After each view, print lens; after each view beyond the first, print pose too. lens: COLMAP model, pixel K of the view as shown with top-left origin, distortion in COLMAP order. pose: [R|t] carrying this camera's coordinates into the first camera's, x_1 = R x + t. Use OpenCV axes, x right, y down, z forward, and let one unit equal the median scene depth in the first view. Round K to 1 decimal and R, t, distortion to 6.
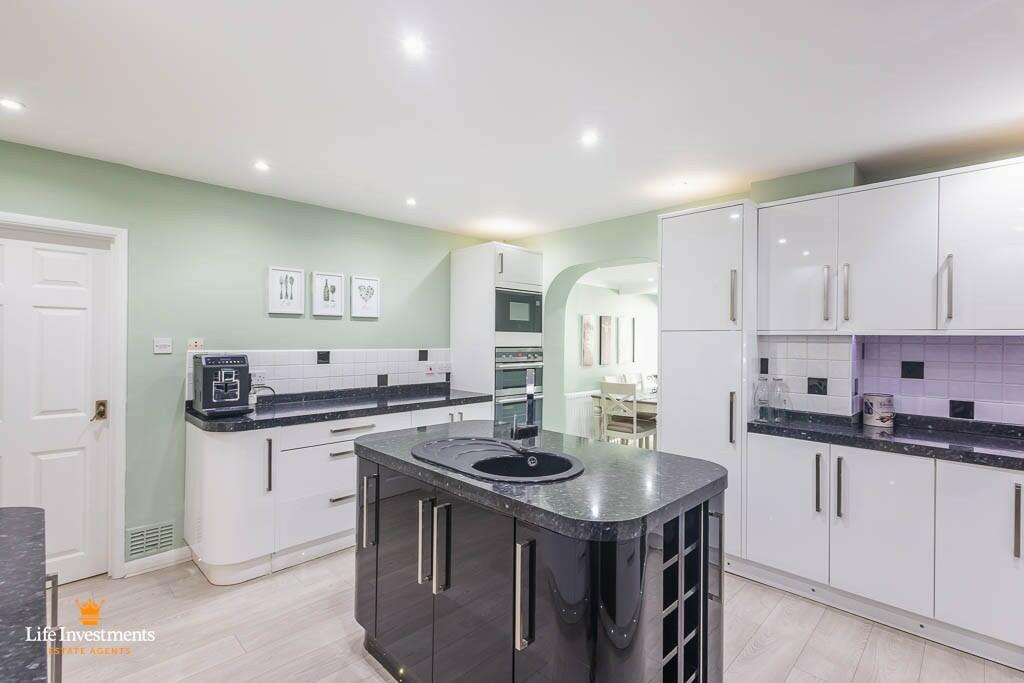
lens RADIAL K [[475.1, 0, 529.5], [0, 475.1, 339.0], [0, 0, 1]] dist [0.010606, -0.000777]
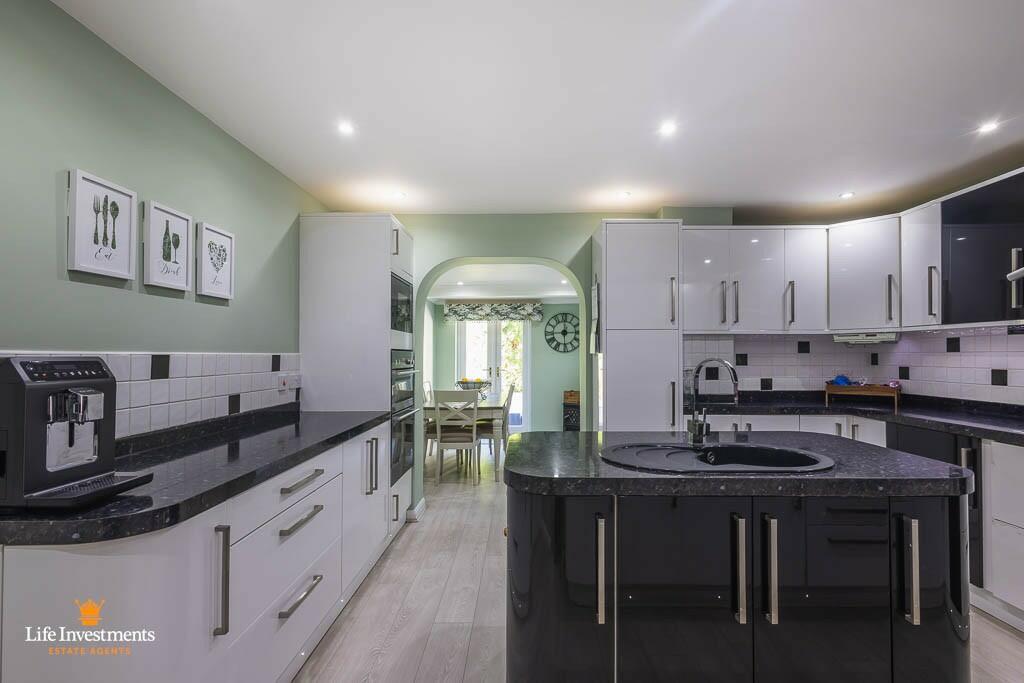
lens RADIAL K [[475.1, 0, 535.9], [0, 475.1, 347.9], [0, 0, 1]] dist [0.010606, -0.000777]
pose [[0.711543, -0.001835, 0.702640, -0.479233], [0.010268, 0.999917, -0.007786, 0.025015], [-0.702567, 0.012755, 0.711503, 0.308194]]
